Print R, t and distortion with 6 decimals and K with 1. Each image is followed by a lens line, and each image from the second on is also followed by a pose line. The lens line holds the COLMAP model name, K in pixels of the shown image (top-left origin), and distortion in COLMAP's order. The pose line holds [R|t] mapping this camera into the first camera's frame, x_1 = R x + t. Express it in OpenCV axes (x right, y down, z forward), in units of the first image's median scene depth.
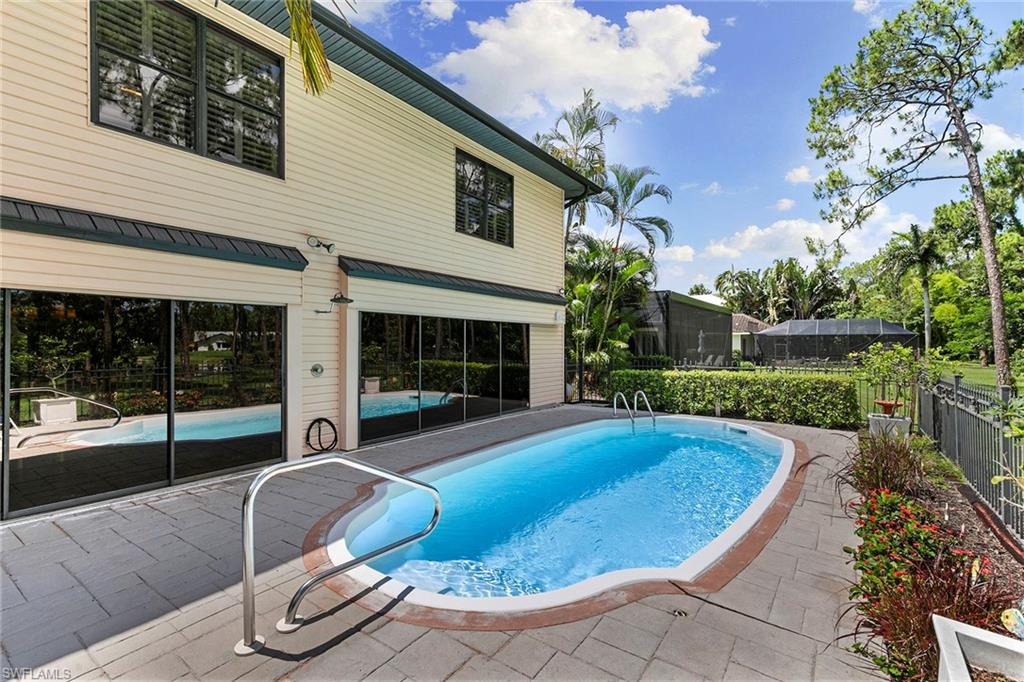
lens RADIAL K [[463.8, 0, 512.2], [0, 463.8, 339.9], [0, 0, 1]] dist [0.011682, -0.000263]
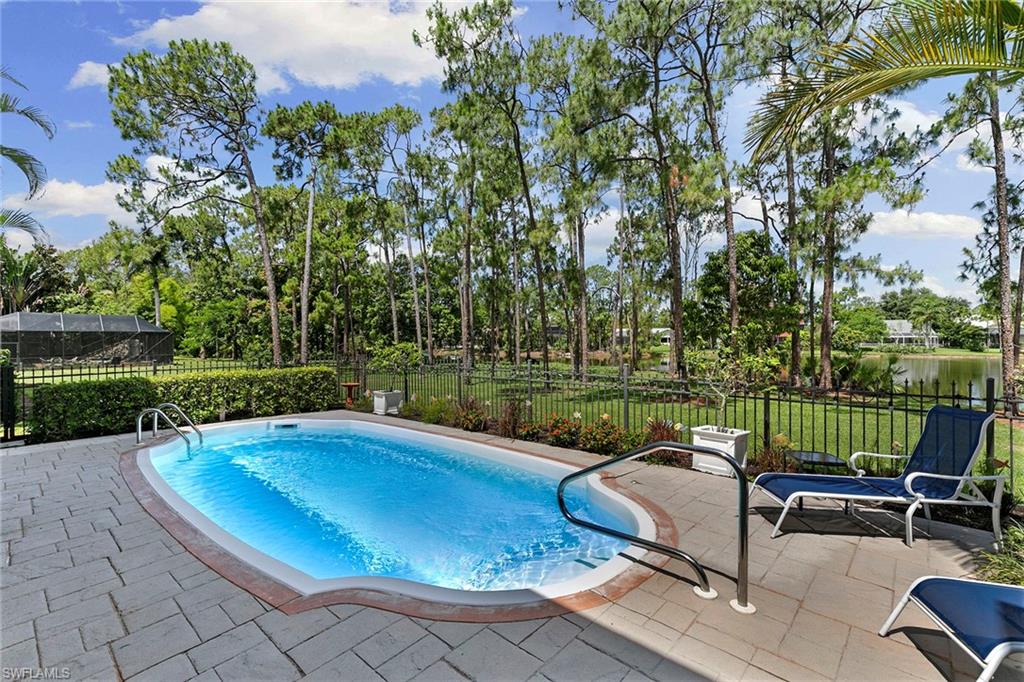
lens RADIAL K [[463.8, 0, 514.4], [0, 463.8, 338.3], [0, 0, 1]] dist [0.011682, -0.000263]
pose [[0.108059, -0.000402, 0.994144, -0.167124], [-0.001780, 0.999998, 0.000598, 0.000271], [-0.994143, -0.001835, 0.108058, 0.136614]]
